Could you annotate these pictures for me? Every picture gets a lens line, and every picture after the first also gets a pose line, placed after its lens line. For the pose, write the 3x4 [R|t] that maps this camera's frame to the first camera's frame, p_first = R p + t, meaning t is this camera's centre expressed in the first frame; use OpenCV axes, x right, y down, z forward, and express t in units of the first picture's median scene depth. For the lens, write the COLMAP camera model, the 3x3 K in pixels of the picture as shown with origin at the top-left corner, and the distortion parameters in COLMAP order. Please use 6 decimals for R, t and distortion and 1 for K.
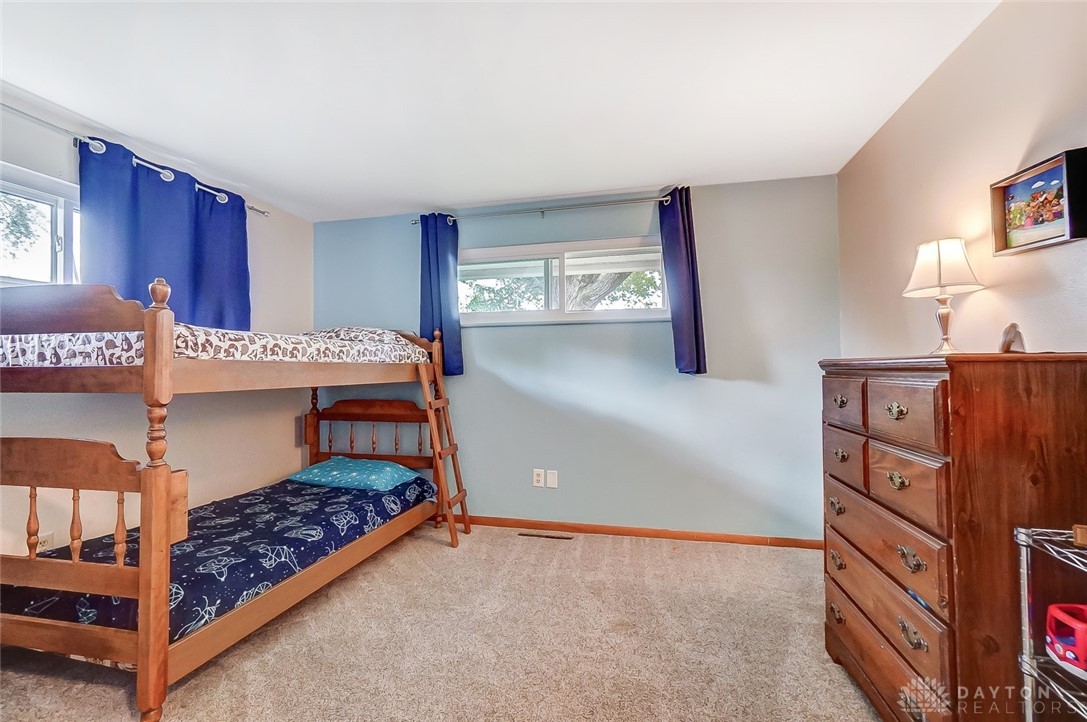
lens RADIAL K [[451.0, 0, 530.9], [0, 451.0, 358.8], [0, 0, 1]] dist [-0.021731, 0.012543]
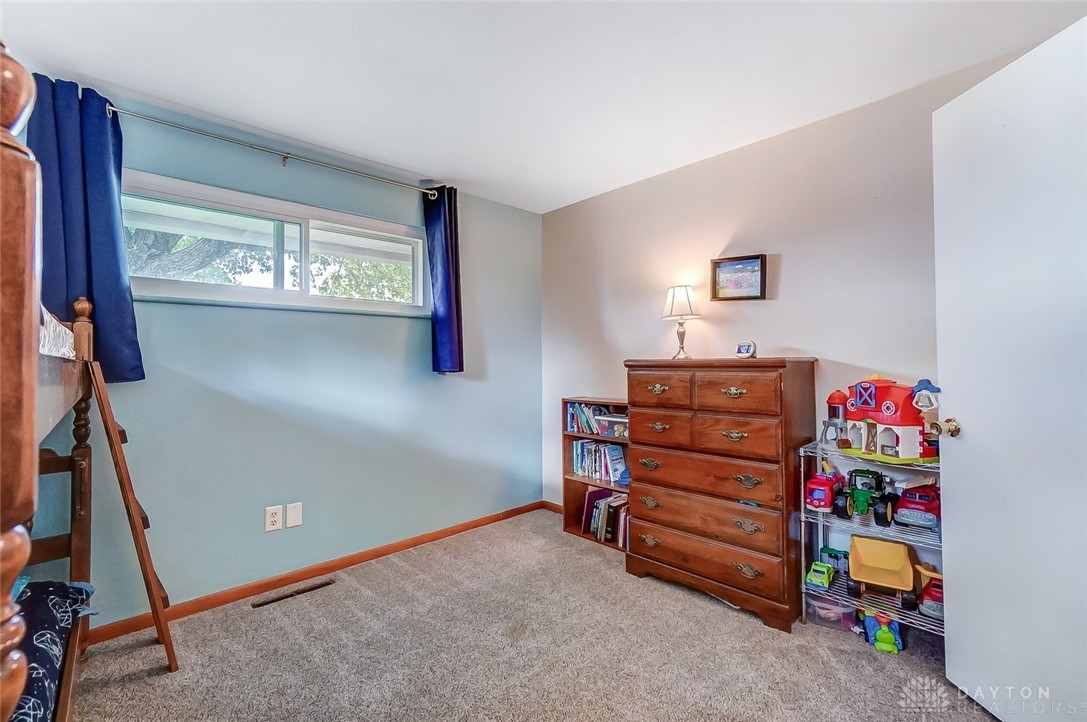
lens RADIAL K [[451.0, 0, 530.9], [0, 451.0, 358.8], [0, 0, 1]] dist [-0.021731, 0.012543]
pose [[0.578554, 0.009676, 0.815587, -0.360649], [-0.010522, 0.999935, -0.004399, 0.004593], [-0.815576, -0.006037, 0.578618, 0.258193]]
